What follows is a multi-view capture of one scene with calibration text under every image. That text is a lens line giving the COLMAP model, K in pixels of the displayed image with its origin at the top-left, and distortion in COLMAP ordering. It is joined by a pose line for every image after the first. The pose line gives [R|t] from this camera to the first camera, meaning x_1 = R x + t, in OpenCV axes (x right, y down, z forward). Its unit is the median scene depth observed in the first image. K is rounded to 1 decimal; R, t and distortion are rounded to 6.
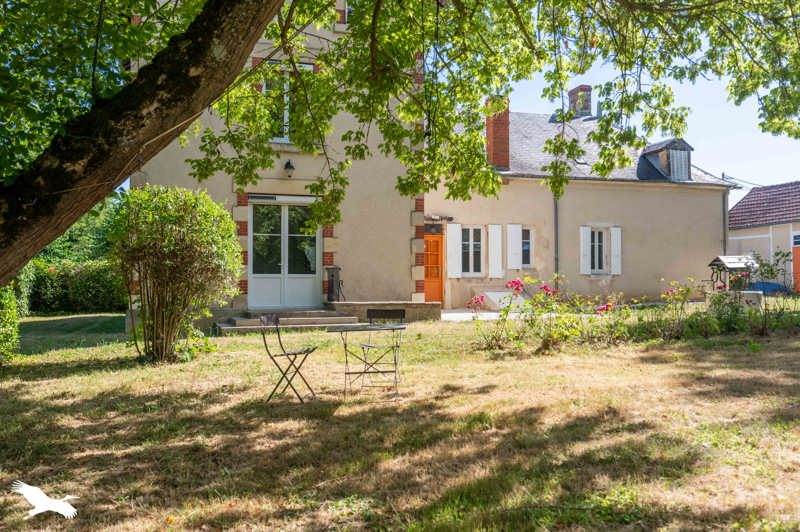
lens RADIAL K [[690.6, 0, 399.8], [0, 690.6, 260.4], [0, 0, 1]] dist [-0.000074, -0.000702]
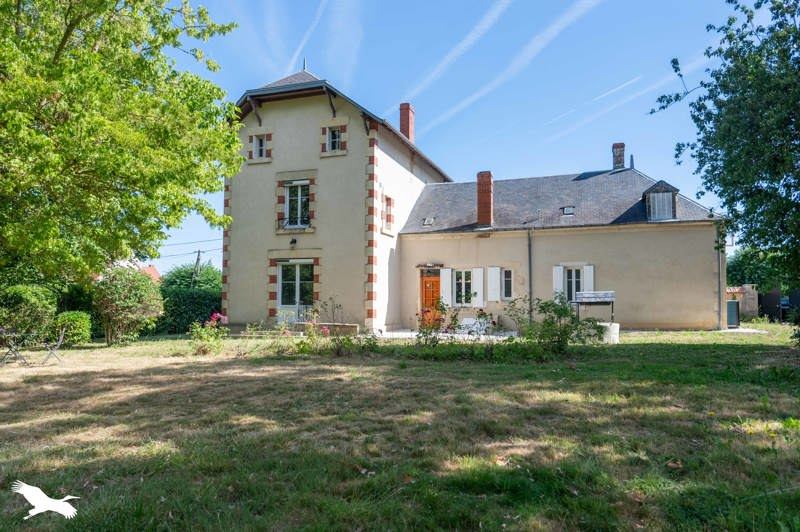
lens RADIAL K [[521.6, 0, 426.0], [0, 521.6, 270.7], [0, 0, 1]] dist [-0.009734, -0.002521]
pose [[0.803400, -0.032060, -0.594576, 0.650894], [0.013337, 0.999268, -0.035861, -0.010969], [0.595290, 0.020881, 0.803240, 0.117733]]
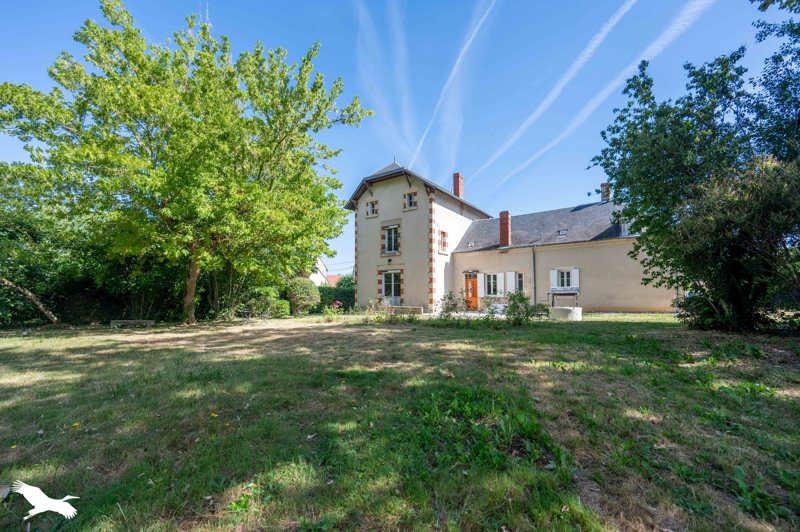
lens RADIAL K [[328.2, 0, 398.7], [0, 328.2, 273.2], [0, 0, 1]] dist [-0.002562, 0.000119]
pose [[0.578809, -0.053301, -0.813719, 0.770994], [0.027407, 0.998569, -0.045915, -0.011010], [0.815002, 0.004274, 0.579442, 0.147872]]
